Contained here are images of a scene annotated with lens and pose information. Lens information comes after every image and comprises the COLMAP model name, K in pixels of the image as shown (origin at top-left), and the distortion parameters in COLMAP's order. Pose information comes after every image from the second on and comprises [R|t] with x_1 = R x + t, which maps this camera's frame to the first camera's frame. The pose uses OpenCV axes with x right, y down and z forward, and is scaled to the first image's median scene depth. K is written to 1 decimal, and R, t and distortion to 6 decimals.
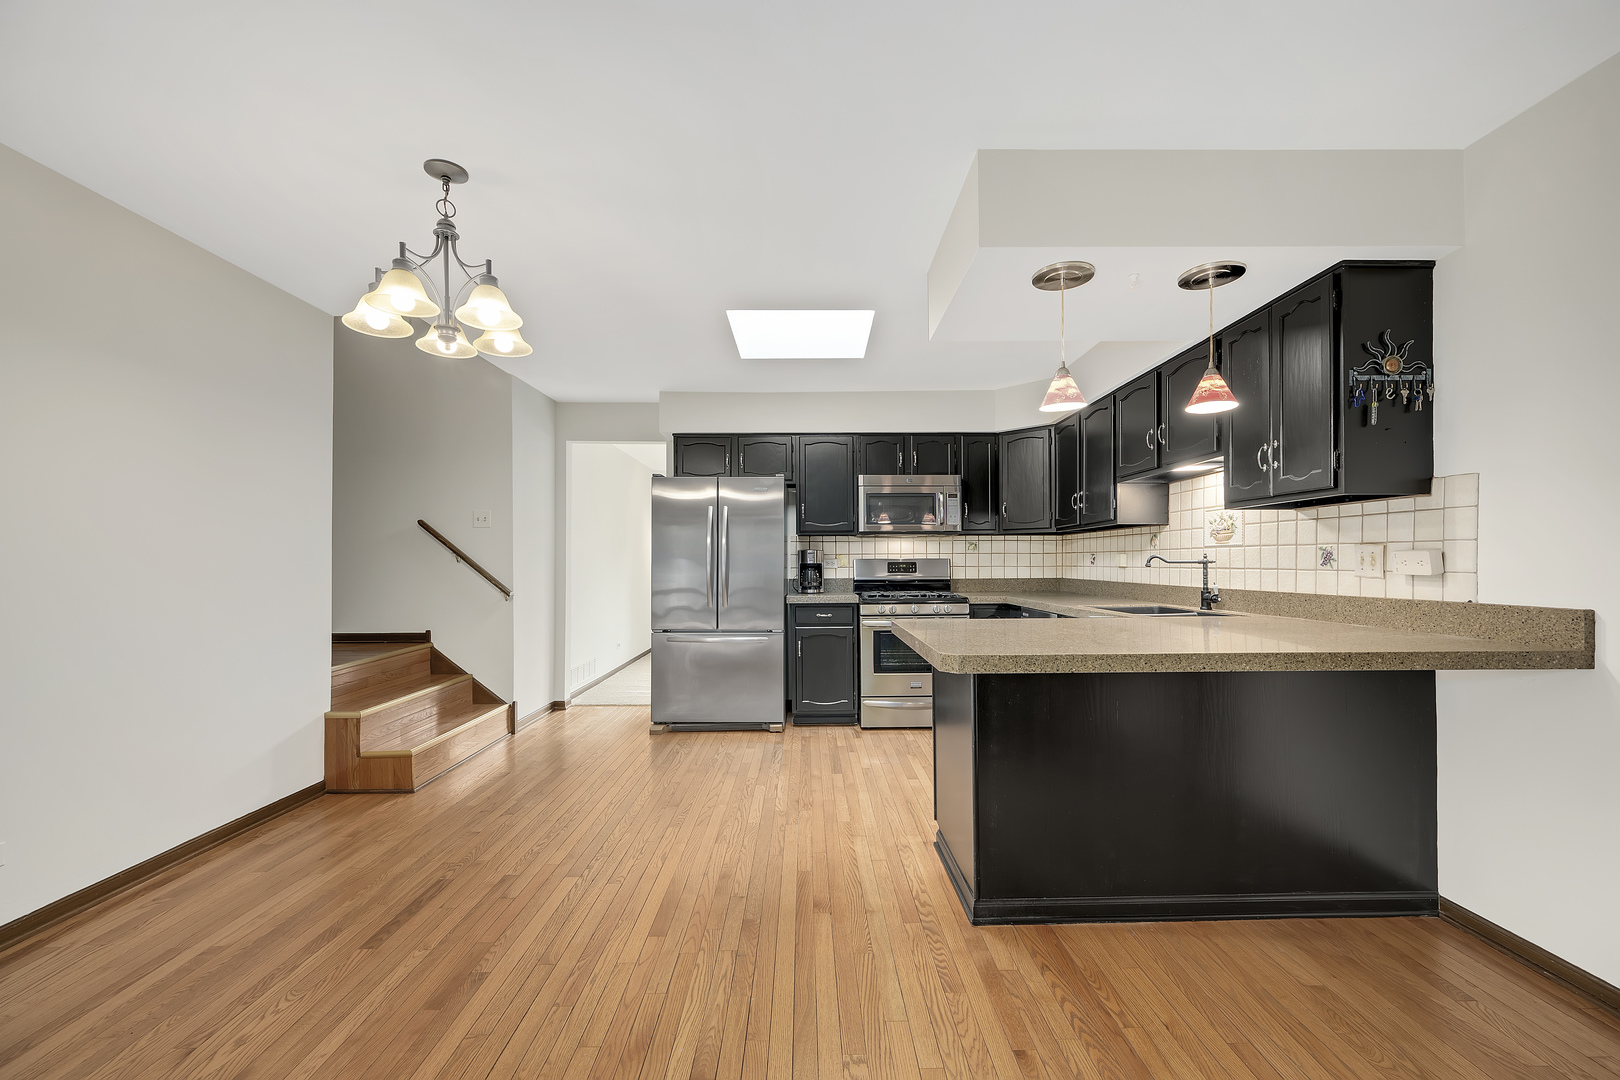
lens RADIAL K [[648.3, 0, 810.2], [0, 648.3, 556.0], [0, 0, 1]] dist [0.001640, -0.000158]
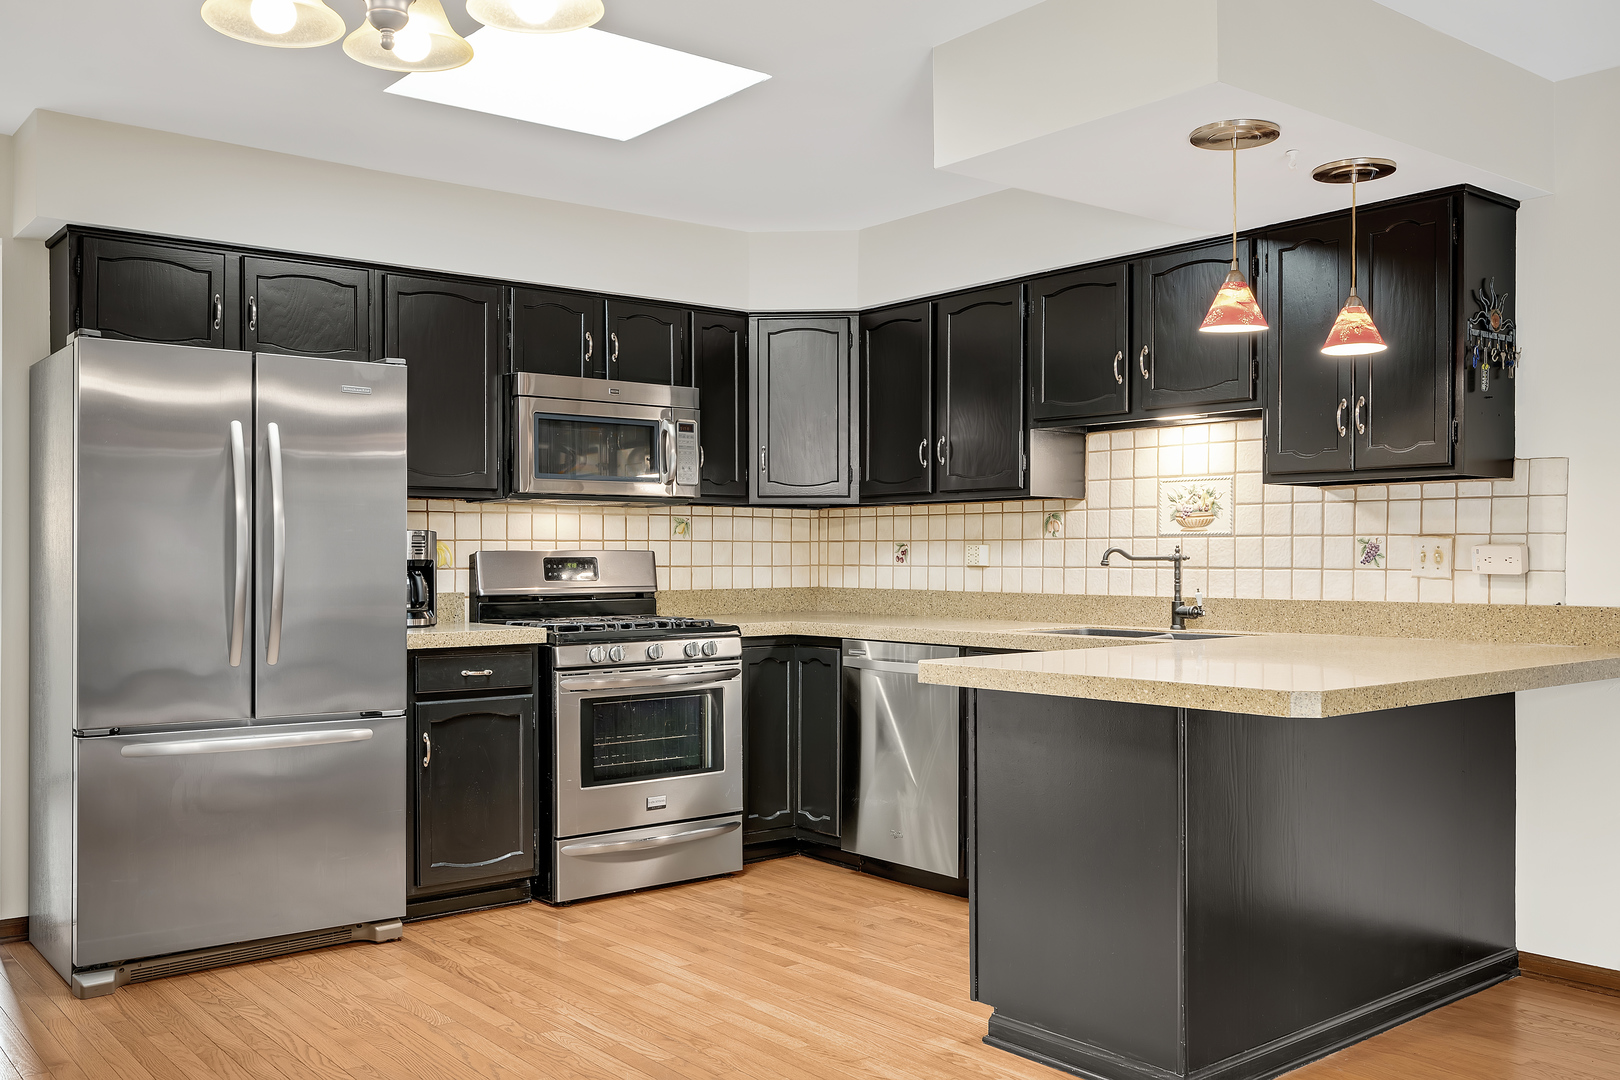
lens RADIAL K [[1449.5, 0, 820.7], [0, 1449.5, 555.9], [0, 0, 1]] dist [-0.009659, 0.012451]
pose [[0.778453, 0.002684, 0.627697, -0.639400], [-0.007848, 0.999954, 0.005458, 0.001536], [-0.627654, -0.009175, 0.778439, 0.068733]]
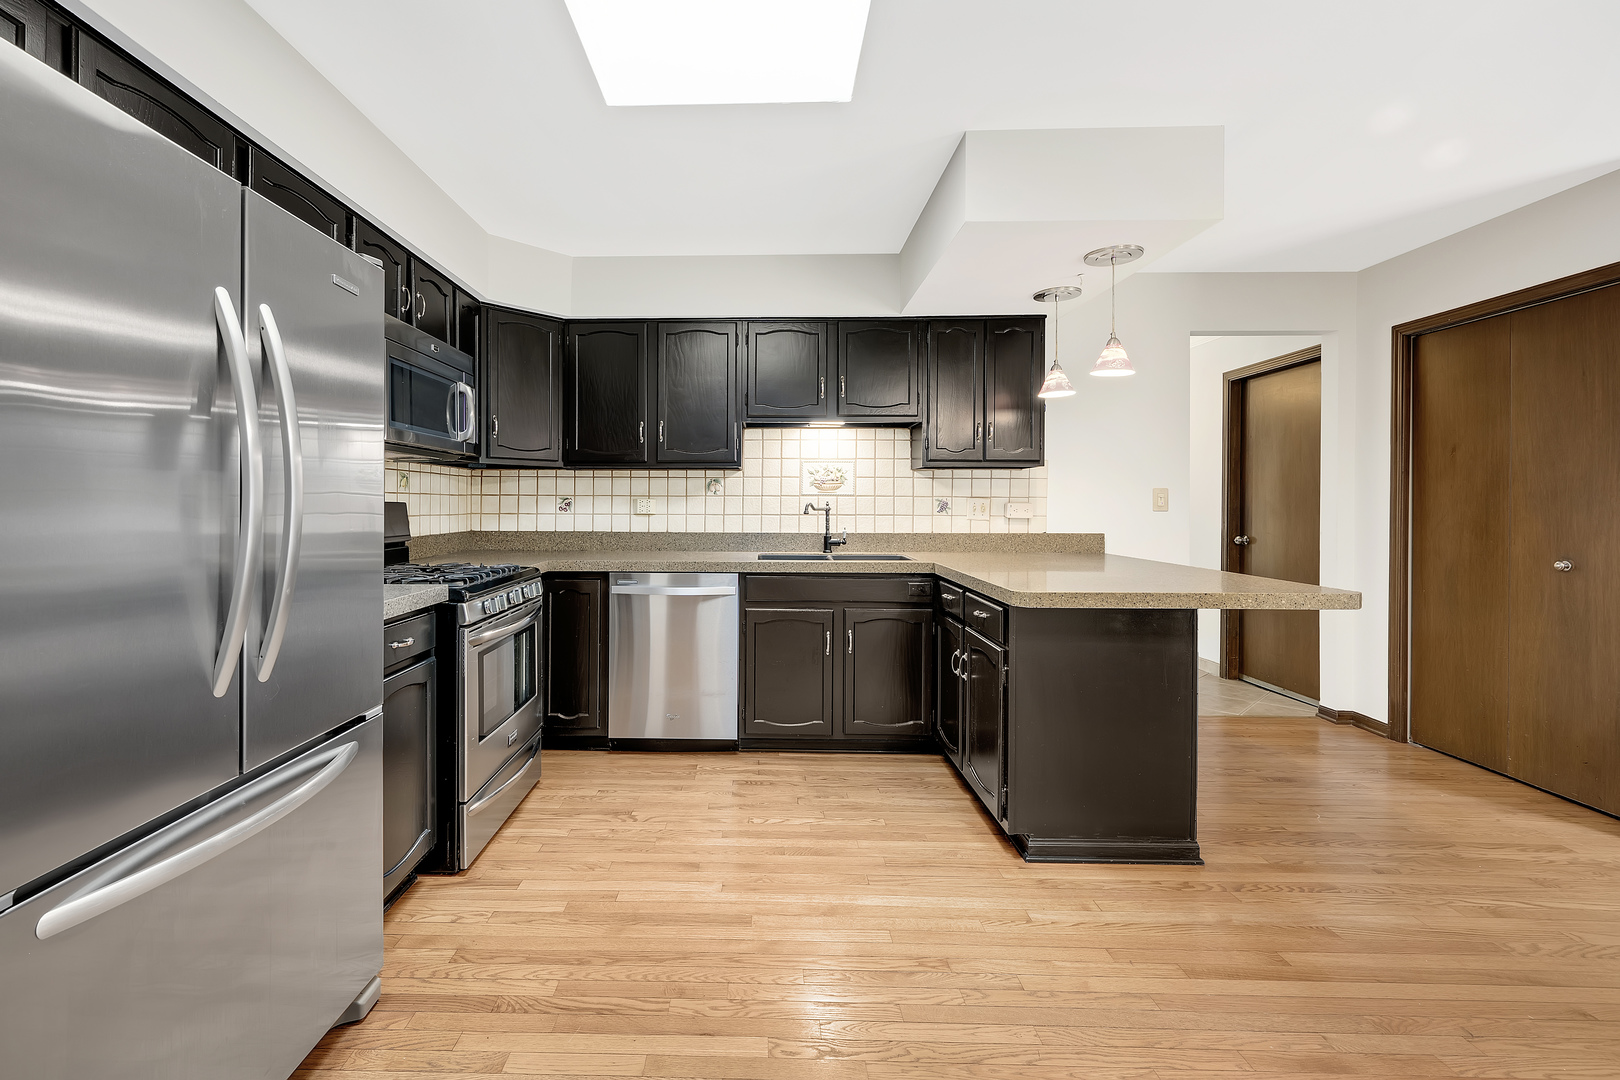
lens RADIAL K [[704.9, 0, 742.9], [0, 704.9, 501.8], [0, 0, 1]] dist [-0.000796, 0.001071]
pose [[0.031544, 0.005929, 0.999485, -0.602907], [-0.013593, 0.999892, -0.005502, 0.005256], [-0.999410, -0.013412, 0.031622, 1.144410]]
